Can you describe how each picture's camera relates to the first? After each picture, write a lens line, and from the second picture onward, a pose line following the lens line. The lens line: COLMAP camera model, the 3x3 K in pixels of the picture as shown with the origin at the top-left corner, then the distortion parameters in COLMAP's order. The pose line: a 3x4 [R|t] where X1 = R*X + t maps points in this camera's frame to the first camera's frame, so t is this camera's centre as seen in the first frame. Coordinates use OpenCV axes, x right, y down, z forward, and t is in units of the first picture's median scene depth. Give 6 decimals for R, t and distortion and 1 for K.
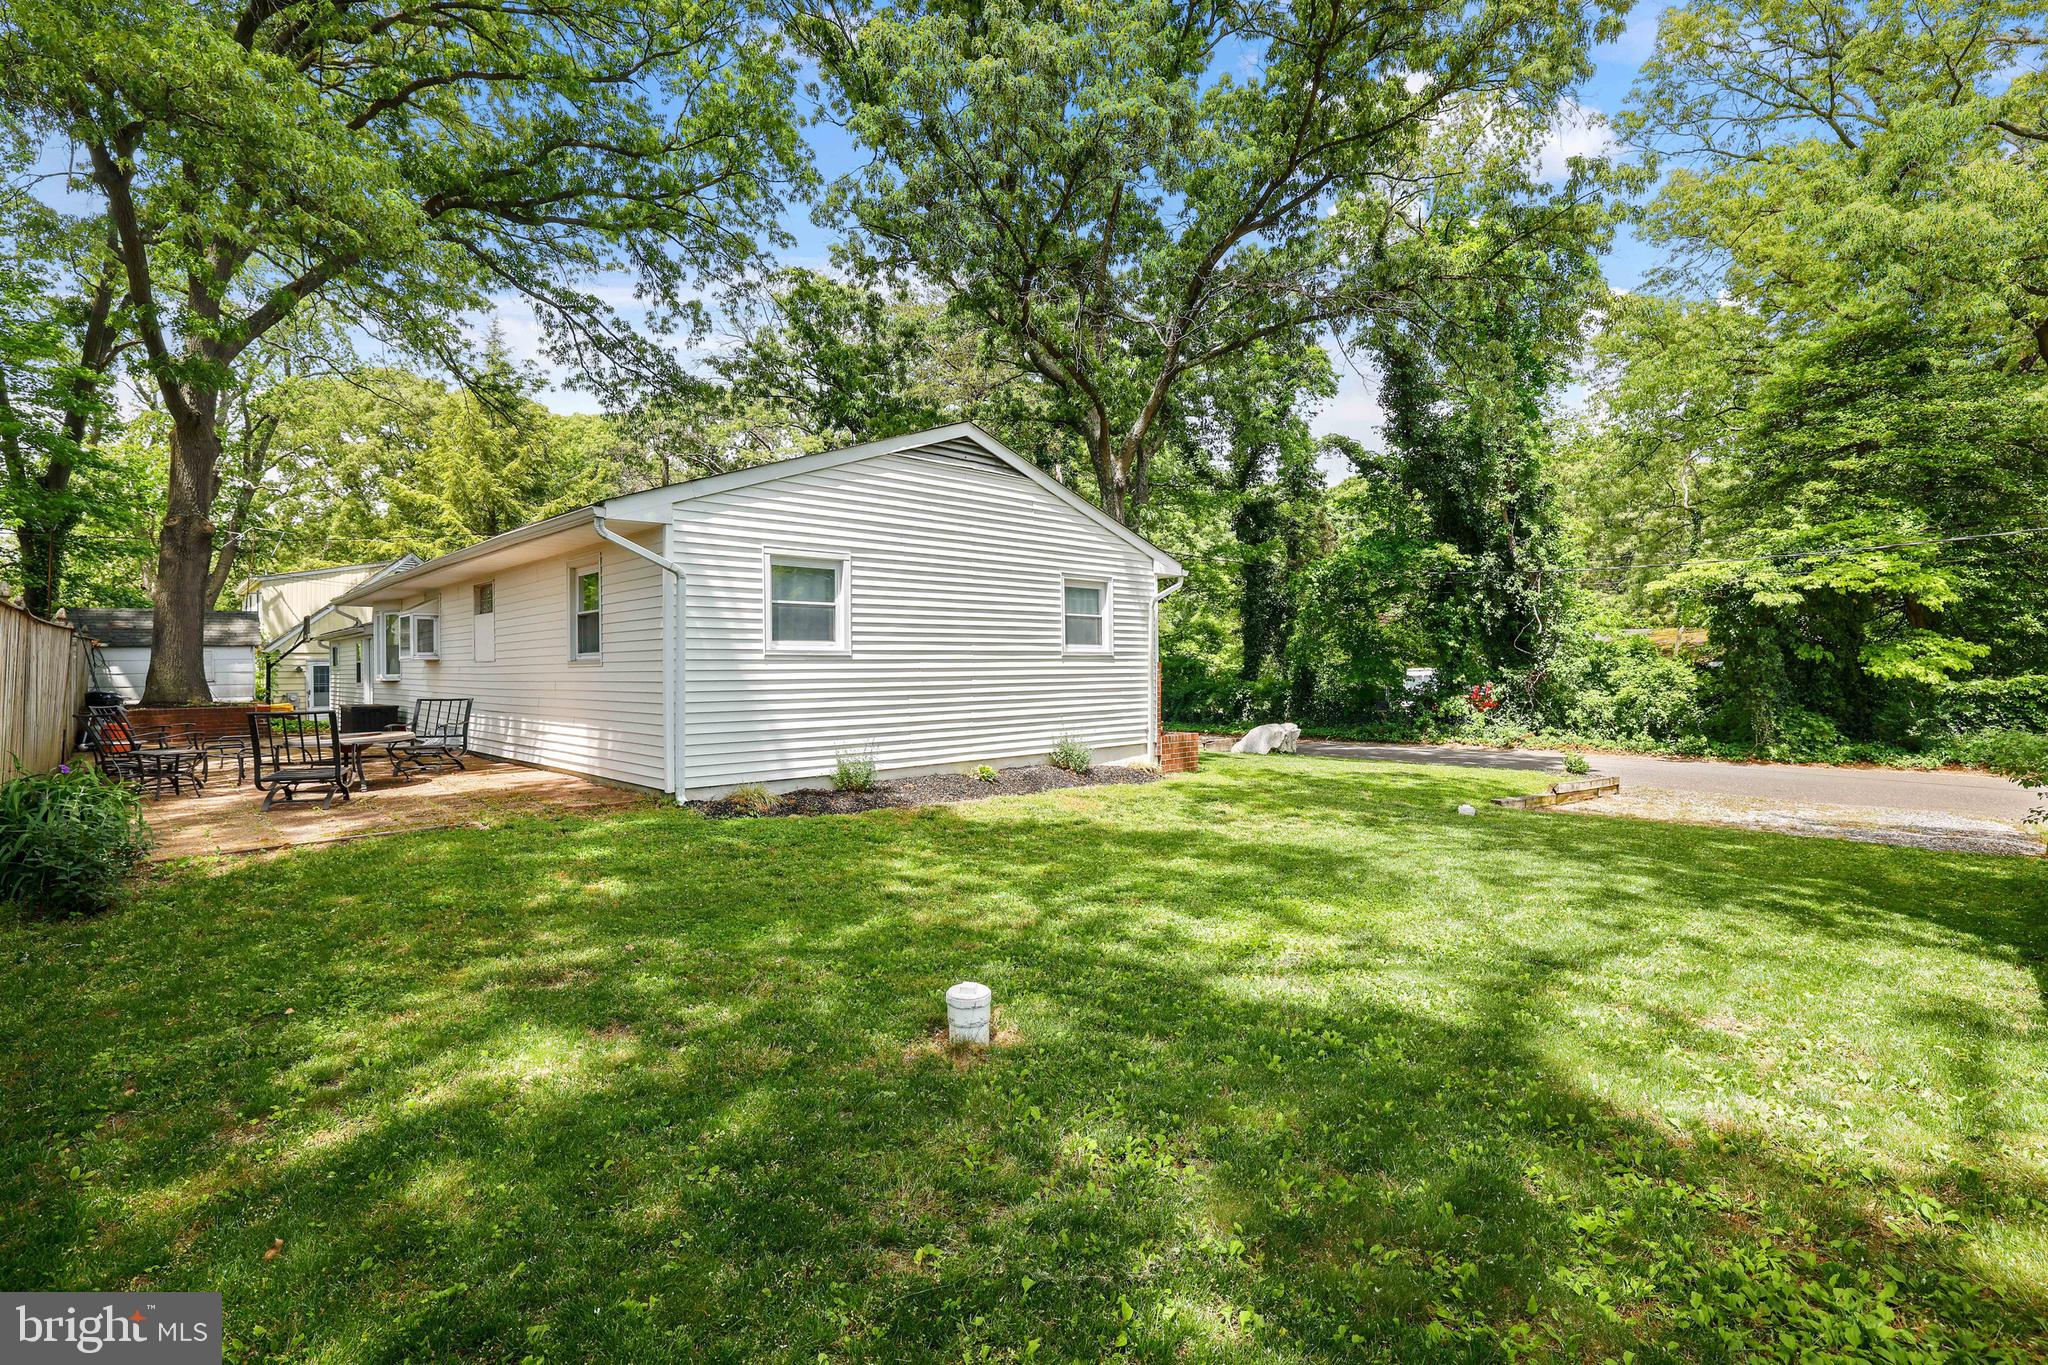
lens RADIAL K [[927.7, 0, 1029.9], [0, 927.7, 676.9], [0, 0, 1]] dist [0.011538, -0.000408]
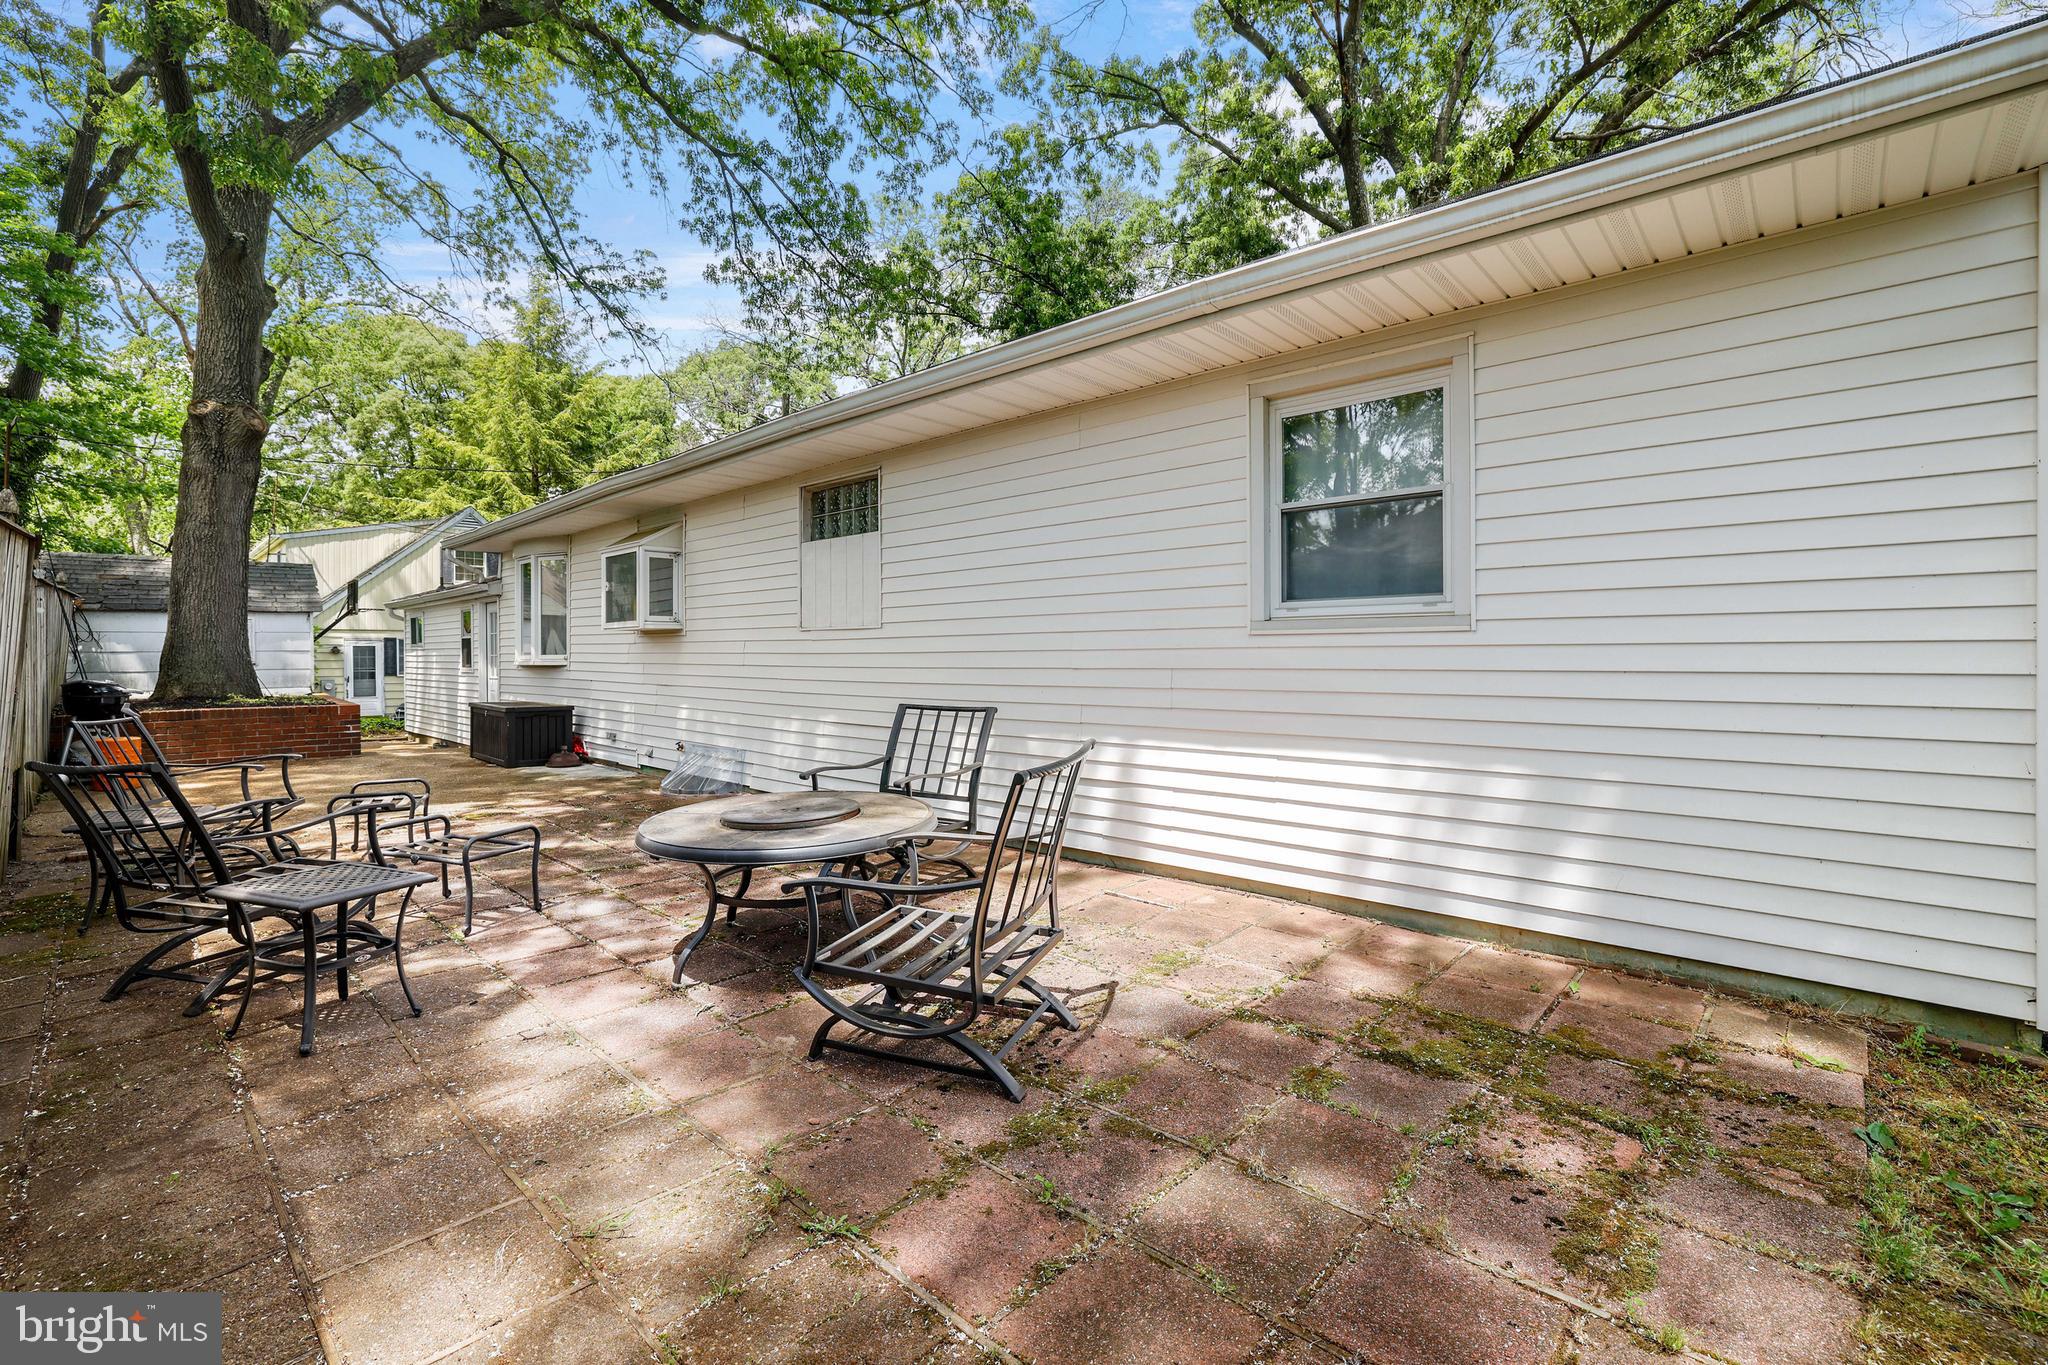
lens RADIAL K [[886.2, 0, 1036.0], [0, 886.2, 676.5], [0, 0, 1]] dist [-0.010759, 0.001289]
pose [[0.998849, 0.002793, 0.047884, -0.250853], [-0.003604, 0.999851, 0.016874, 0.000374], [-0.047830, -0.017028, 0.998710, 0.249971]]
